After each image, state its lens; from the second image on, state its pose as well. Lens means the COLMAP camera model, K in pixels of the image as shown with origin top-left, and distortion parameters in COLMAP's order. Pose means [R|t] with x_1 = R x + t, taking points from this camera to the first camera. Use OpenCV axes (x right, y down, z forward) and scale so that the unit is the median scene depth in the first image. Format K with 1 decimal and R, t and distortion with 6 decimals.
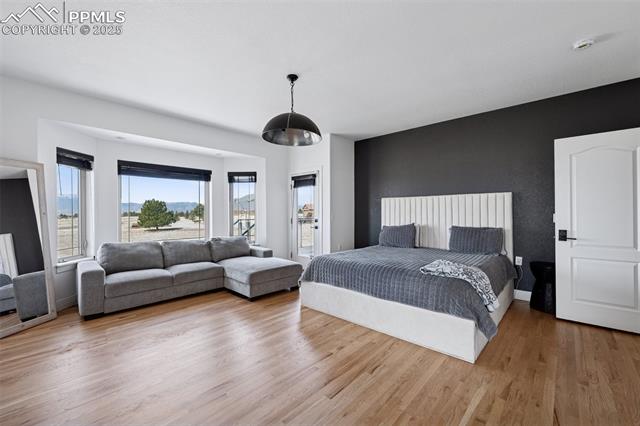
lens RADIAL K [[265.8, 0, 322.0], [0, 265.8, 212.2], [0, 0, 1]] dist [0.001127, 0.000035]
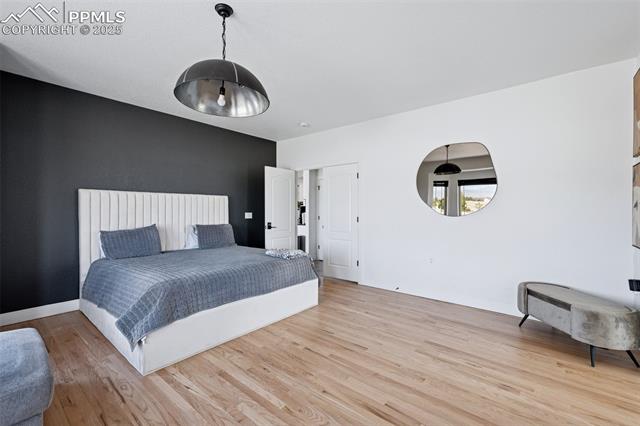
lens RADIAL K [[265.8, 0, 323.4], [0, 265.8, 214.7], [0, 0, 1]] dist [0.001127, 0.000035]
pose [[-0.050581, -0.010657, 0.998663, -0.754433], [-0.004280, 0.999936, 0.010453, -0.000246], [-0.998711, -0.003746, -0.050623, 0.745879]]
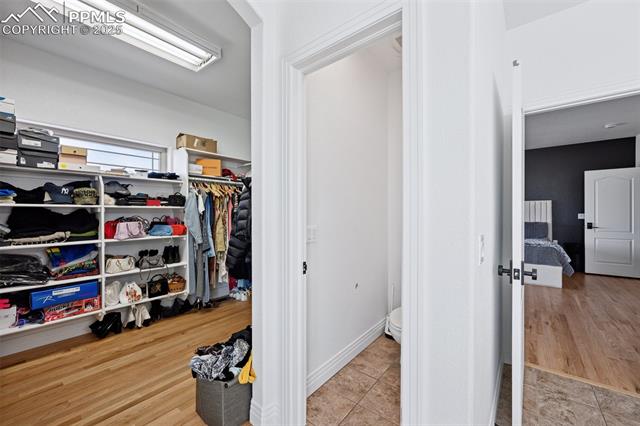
lens RADIAL K [[254.2, 0, 321.0], [0, 254.2, 214.7], [0, 0, 1]] dist [-0.001735, 0.000586]
pose [[0.998226, -0.001472, 0.059514, -0.966410], [0.000807, 0.999937, 0.011200, -0.006818], [-0.059527, -0.011132, 0.998165, -0.568378]]
